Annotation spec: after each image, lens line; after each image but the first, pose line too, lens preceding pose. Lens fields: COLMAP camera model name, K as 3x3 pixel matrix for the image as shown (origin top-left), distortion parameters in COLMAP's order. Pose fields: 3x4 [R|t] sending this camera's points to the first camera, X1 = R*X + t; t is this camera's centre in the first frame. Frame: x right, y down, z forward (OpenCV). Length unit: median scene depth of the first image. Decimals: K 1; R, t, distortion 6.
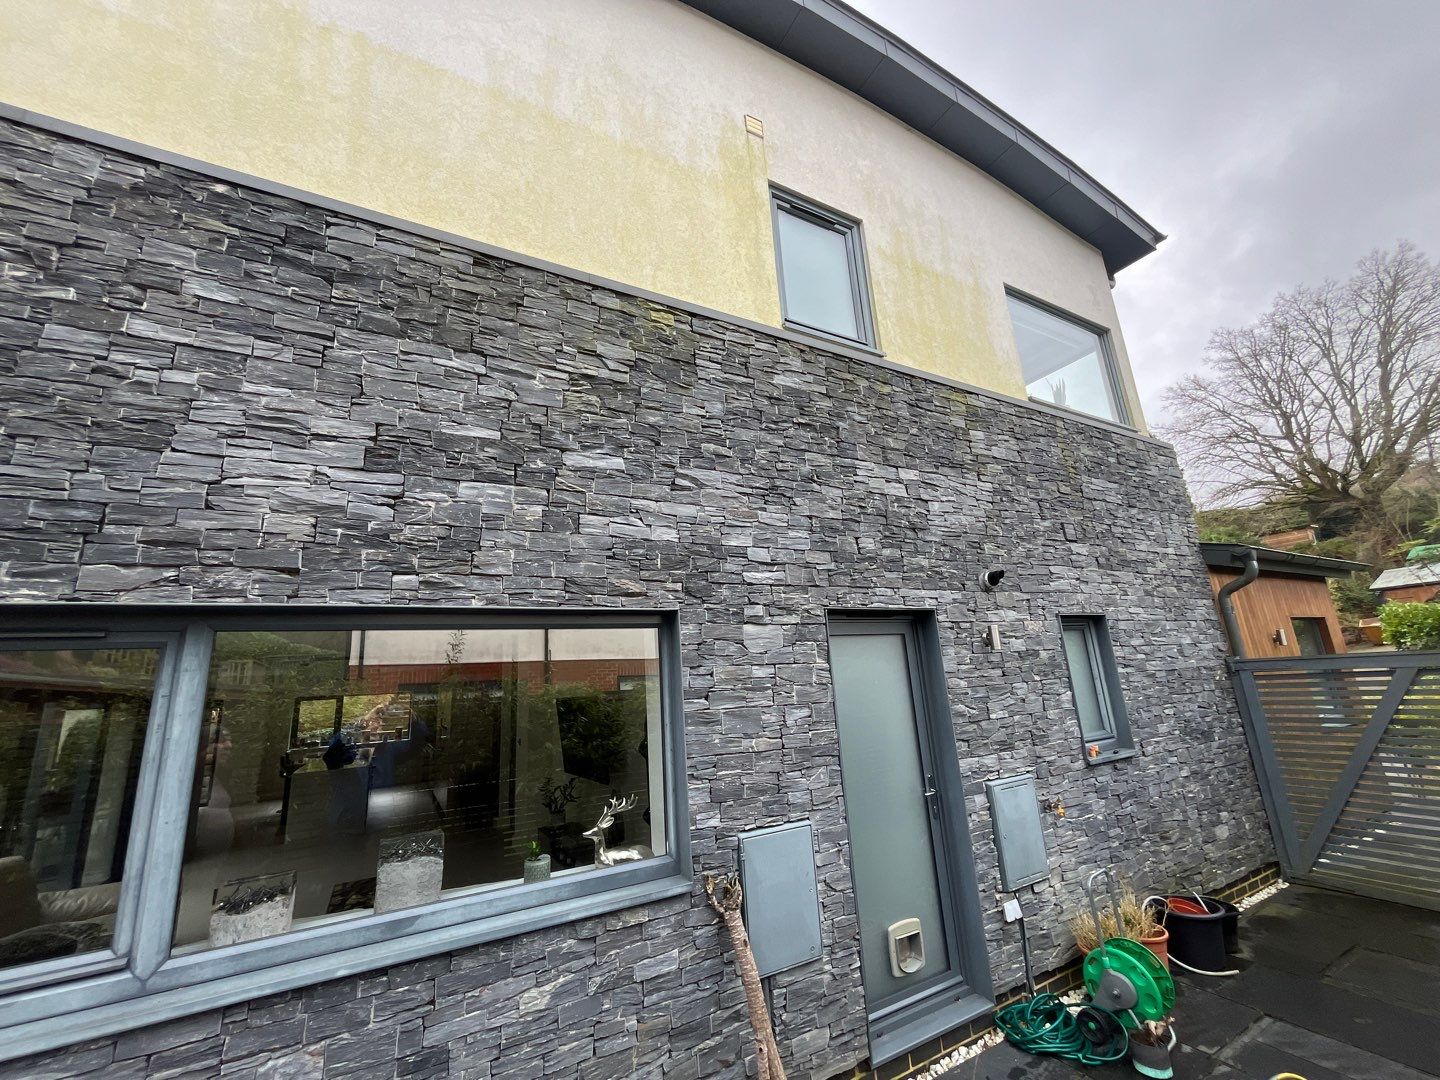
lens RADIAL K [[588.3, 0, 715.4], [0, 588.3, 538.8], [0, 0, 1]] dist [-0.004186, 0.000139]
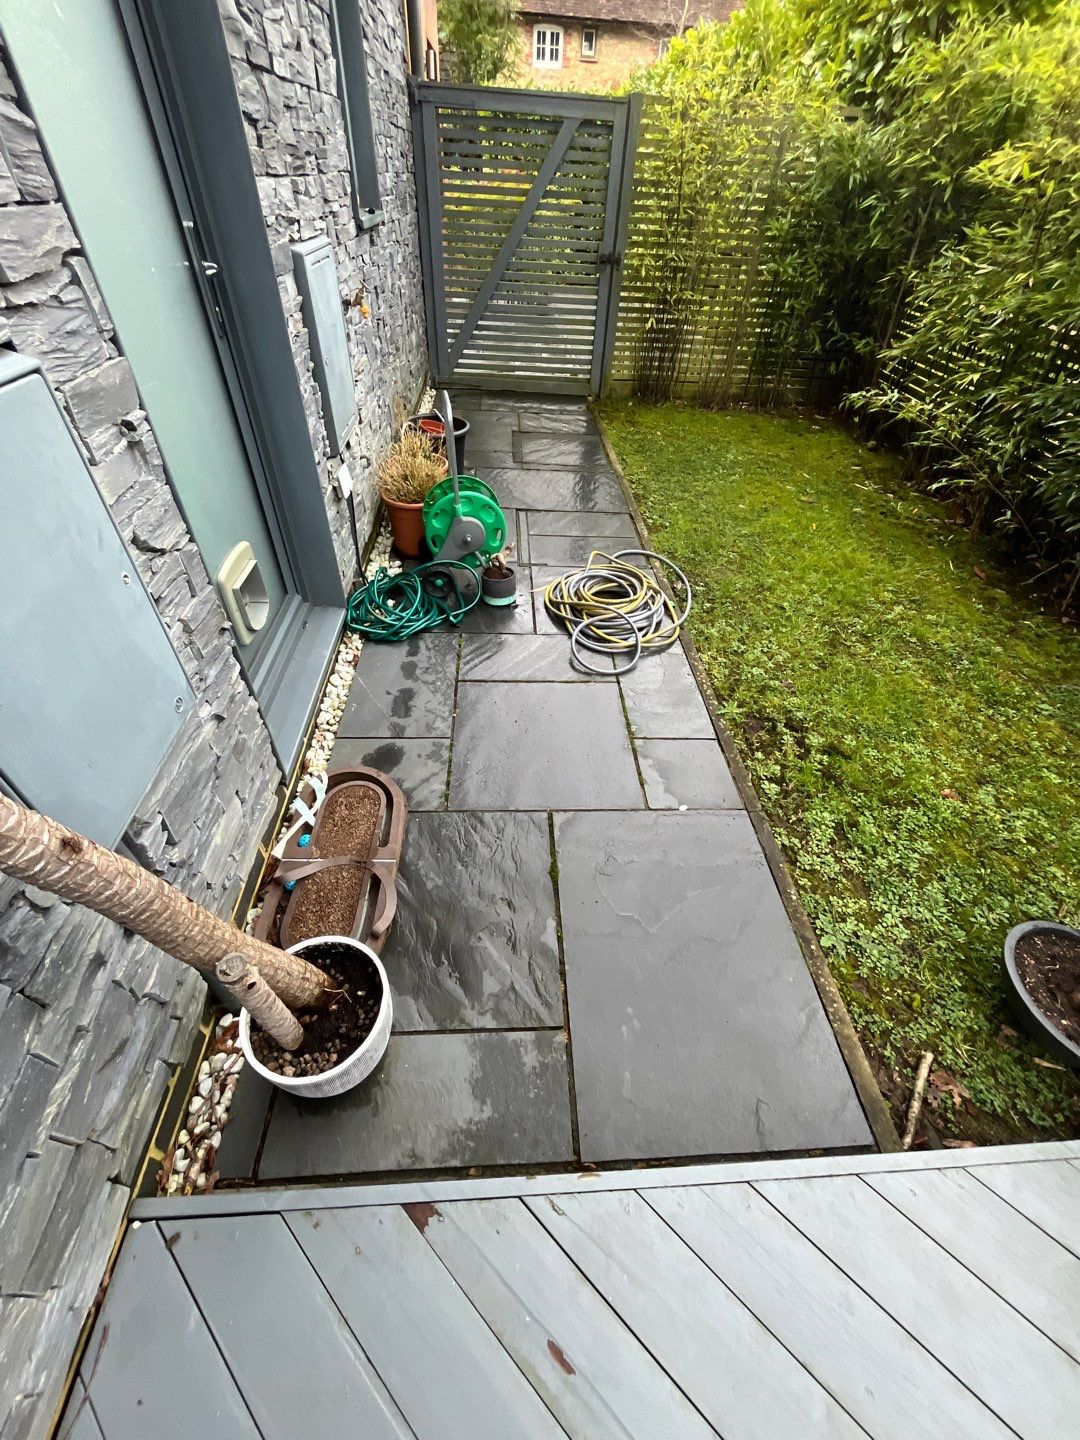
lens RADIAL K [[588.3, 0, 540.9], [0, 588.3, 718.3], [0, 0, 1]] dist [-0.004186, 0.000139]
pose [[0.432892, -0.553700, 0.711351, -0.011118], [-0.285580, 0.664239, 0.690819, 0.304521], [-0.855014, -0.502197, 0.129418, 0.614295]]
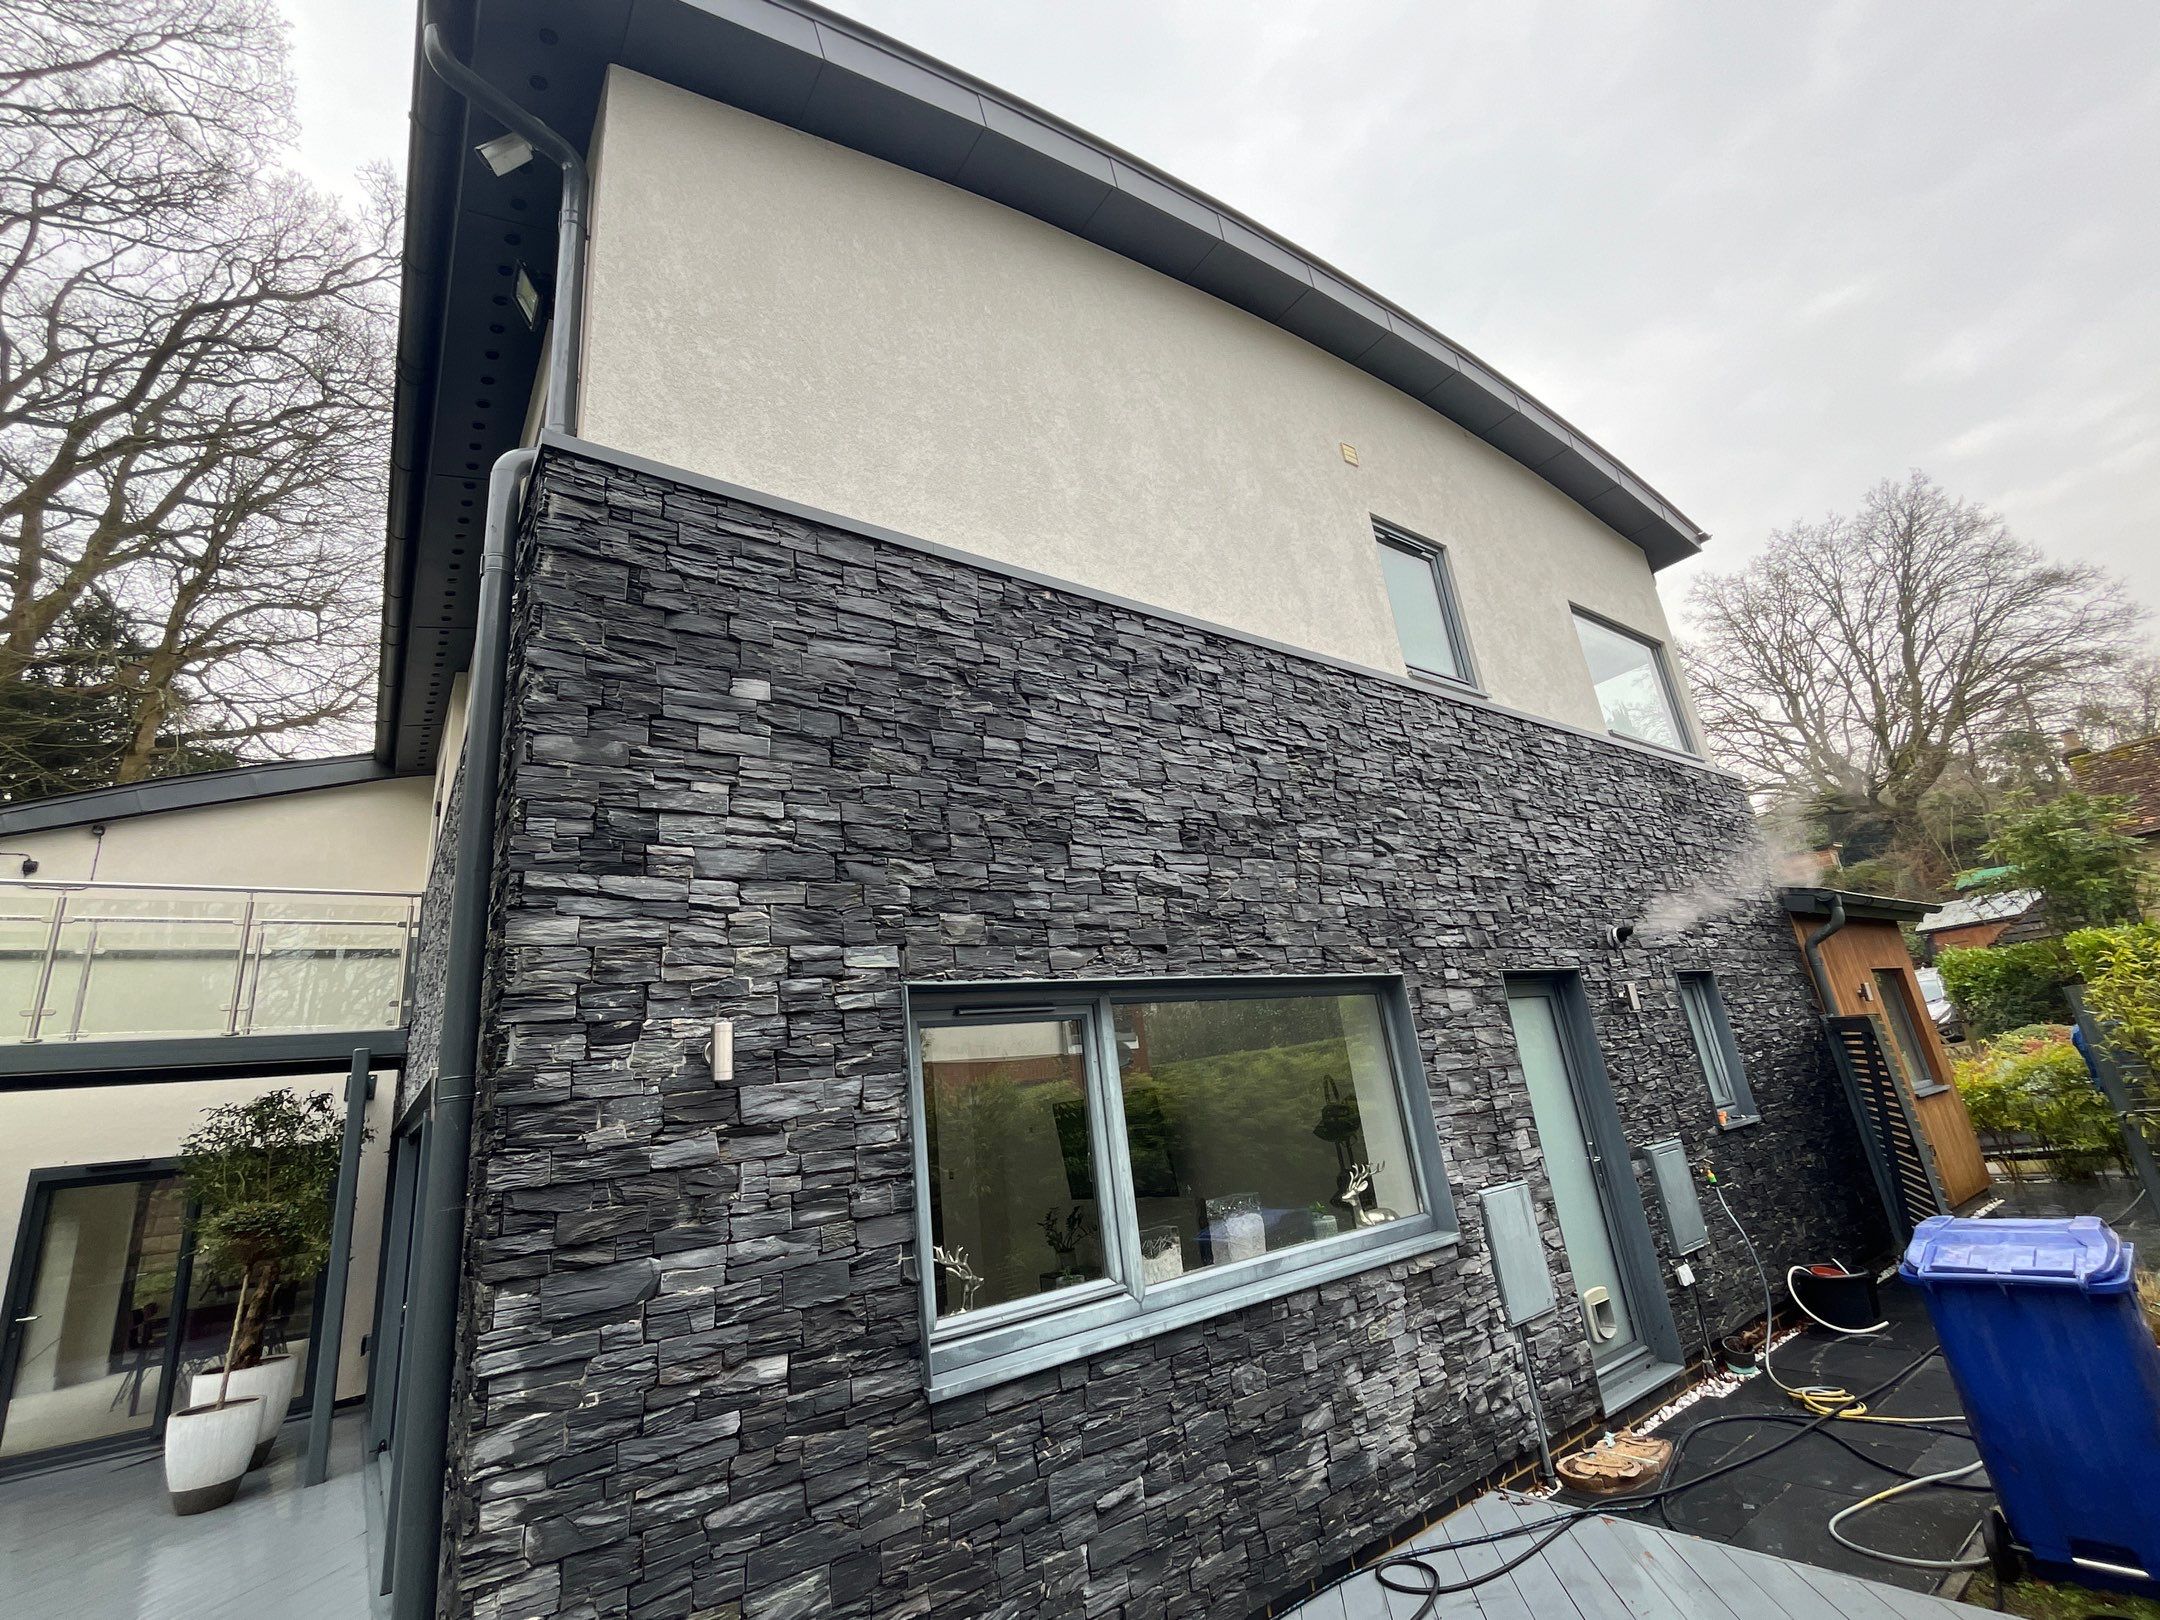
lens RADIAL K [[955.2, 0, 1082.4], [0, 955.2, 804.4], [0, 0, 1]] dist [-0.002411, -0.001079]
pose [[0.990983, -0.009870, 0.133625, -0.721933], [0.019828, 0.997105, -0.073402, -0.056511], [-0.132513, 0.075389, 0.988310, -0.517692]]
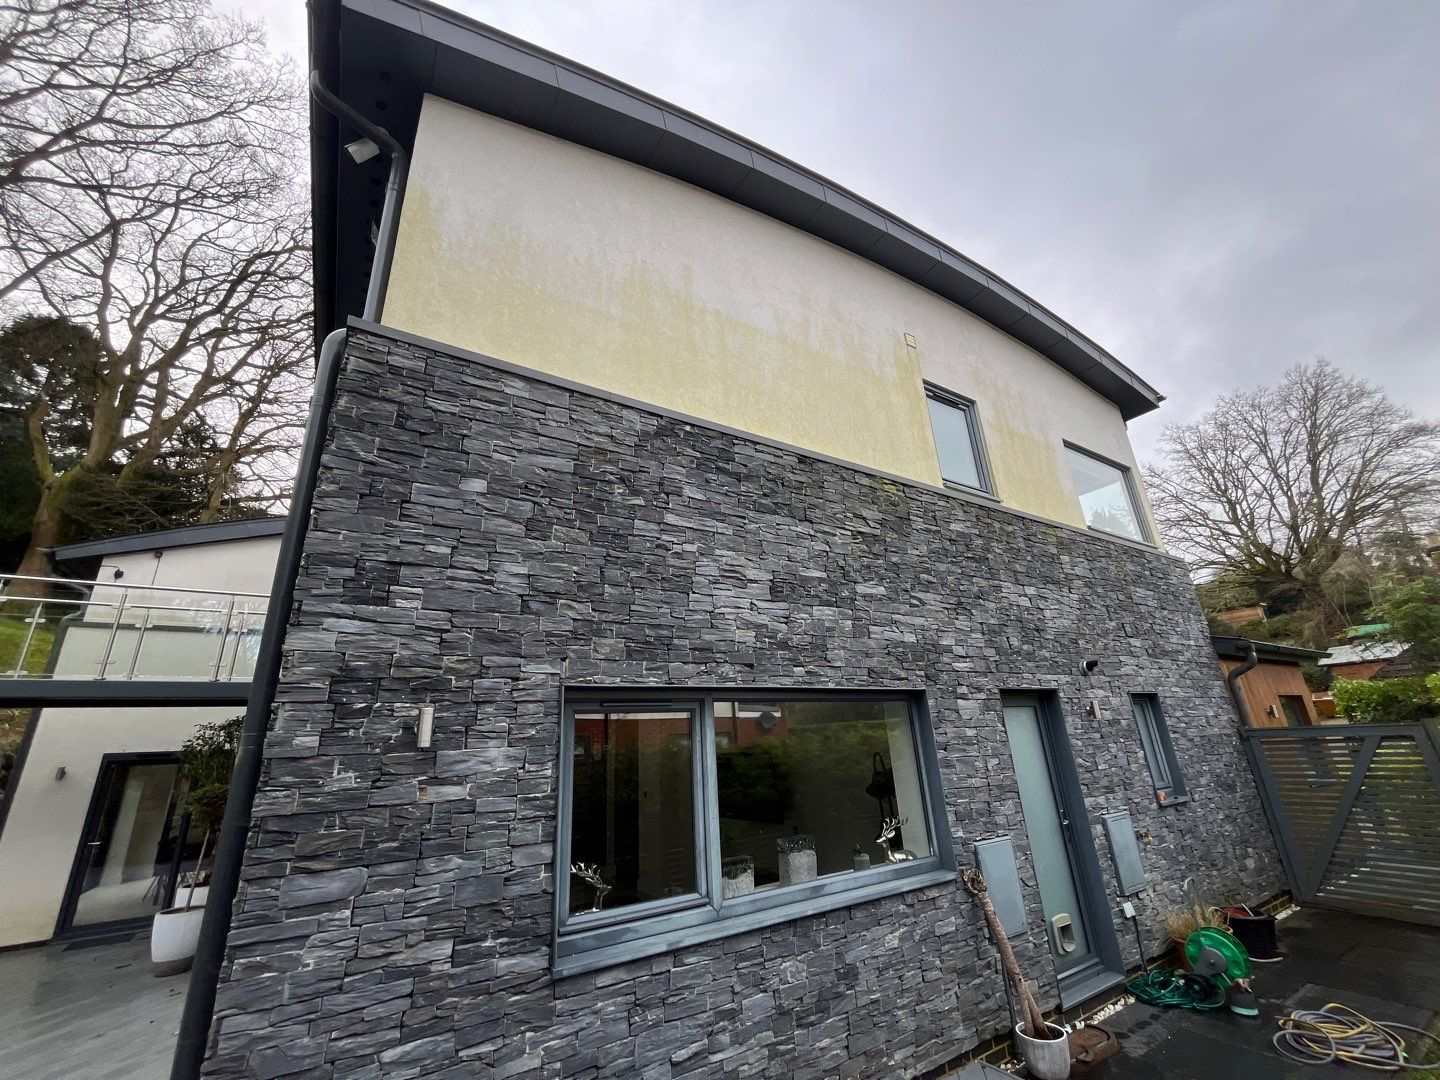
lens RADIAL K [[588.3, 0, 715.6], [0, 588.3, 538.6], [0, 0, 1]] dist [-0.004186, 0.000139]
pose [[0.998282, 0.029466, 0.050647, -0.594841], [-0.024120, 0.994378, -0.103101, -0.082846], [-0.053401, 0.101702, 0.993381, -0.442907]]
